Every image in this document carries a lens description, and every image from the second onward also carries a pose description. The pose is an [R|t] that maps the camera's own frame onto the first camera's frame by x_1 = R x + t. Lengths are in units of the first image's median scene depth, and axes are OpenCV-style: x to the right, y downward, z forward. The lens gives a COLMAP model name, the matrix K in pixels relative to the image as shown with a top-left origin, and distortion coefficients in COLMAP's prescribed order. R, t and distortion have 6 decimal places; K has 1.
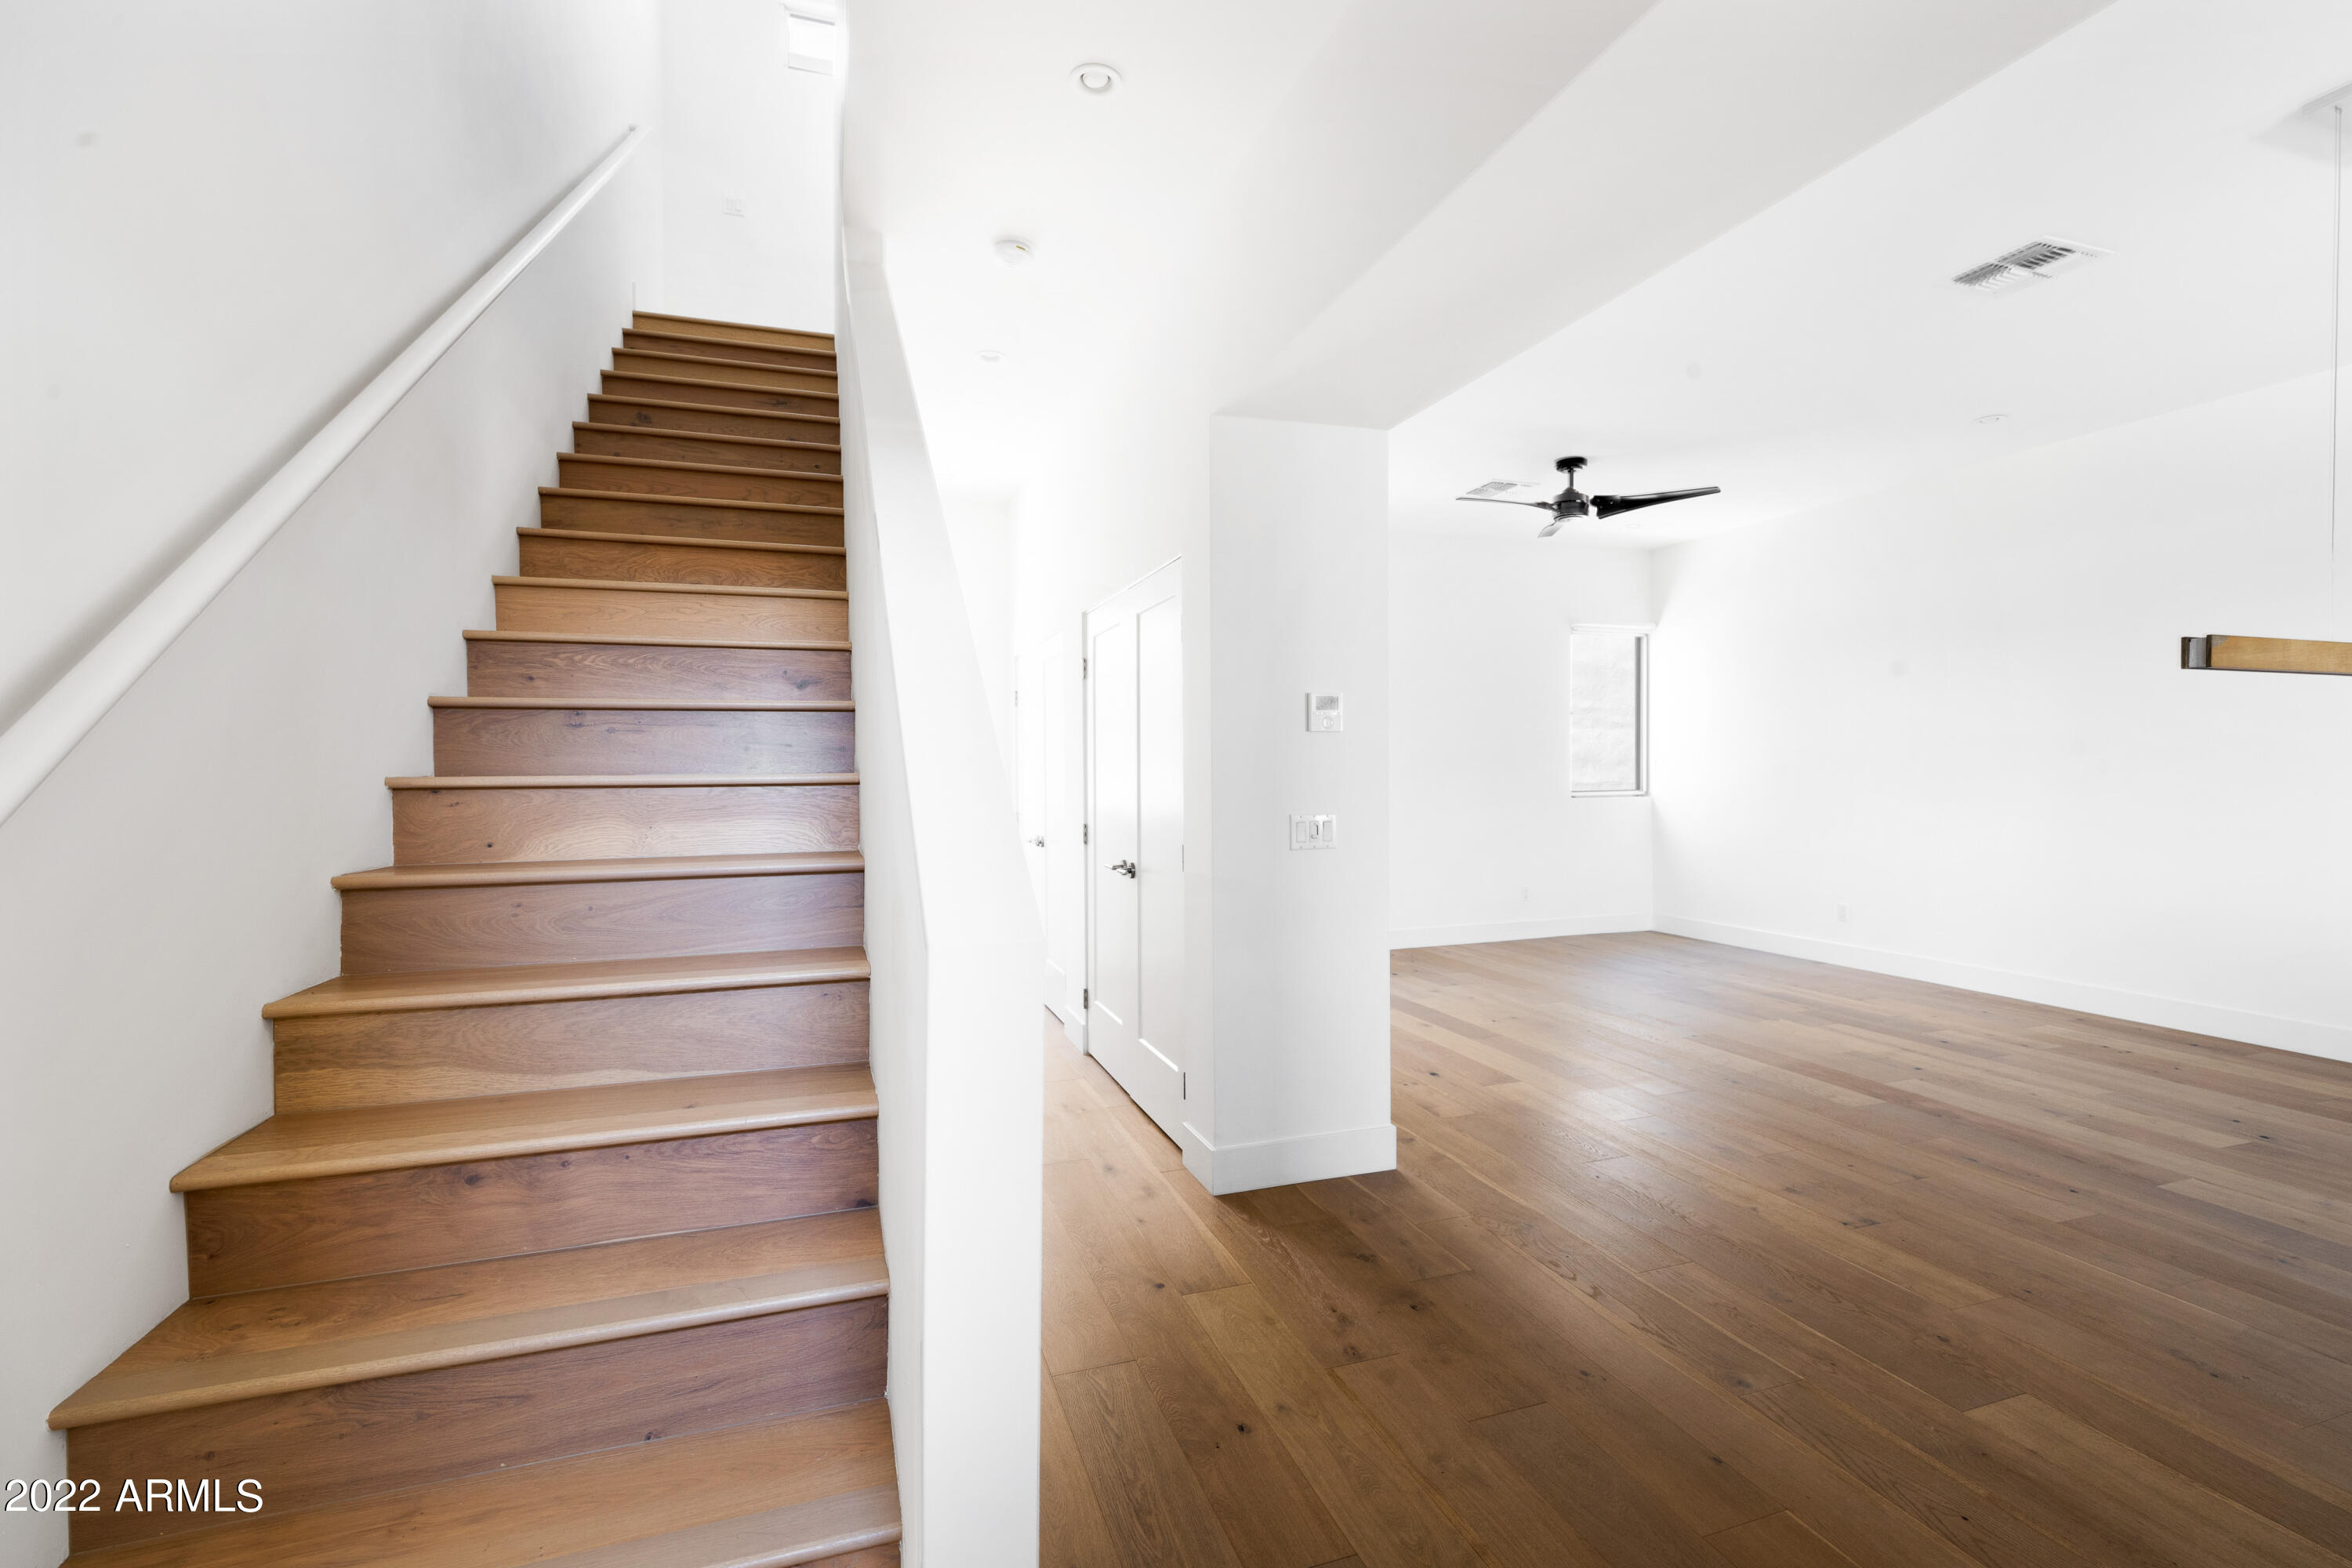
lens RADIAL K [[1071.9, 0, 1176.0], [0, 1071.9, 784.0], [0, 0, 1]] dist [0.010323, 0.001099]
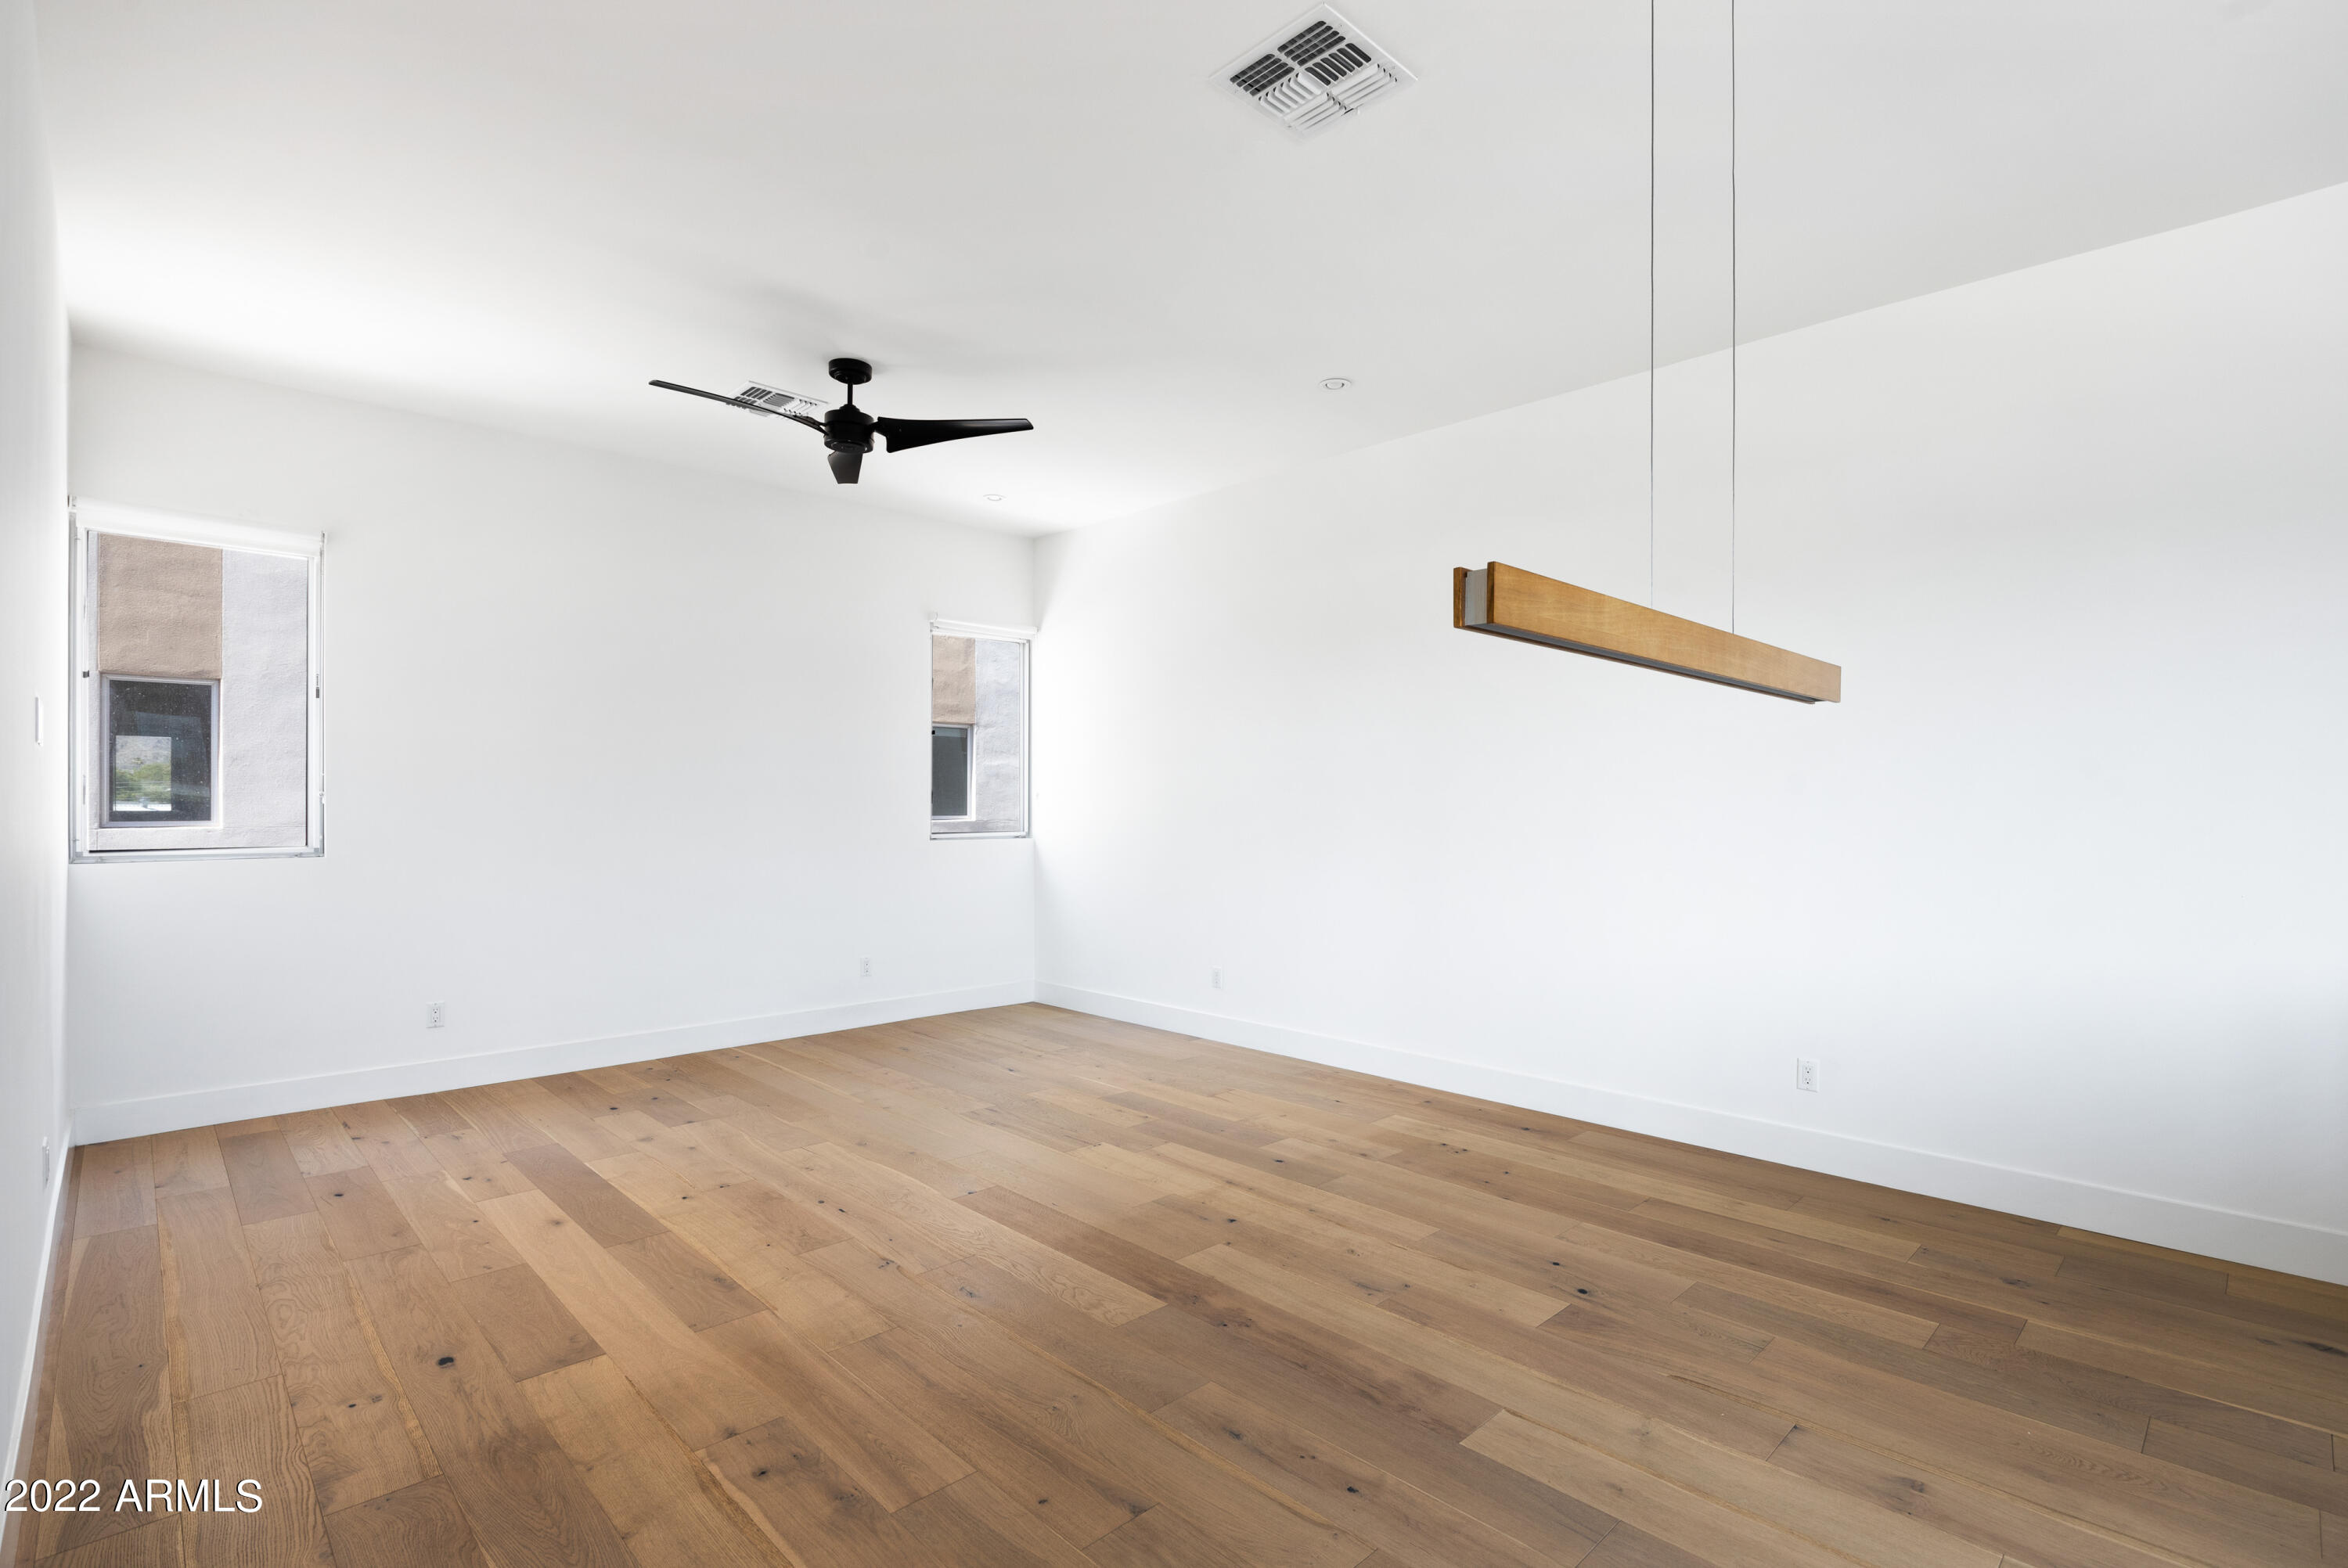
lens RADIAL K [[1116.4, 0, 1174.0], [0, 1116.4, 784.0], [0, 0, 1]] dist [-0.000601, 0.005545]
pose [[0.908798, 0.019167, 0.416795, 0.346356], [-0.006664, 0.999484, -0.031432, -0.006715], [-0.417182, 0.025788, 0.908457, 0.337062]]
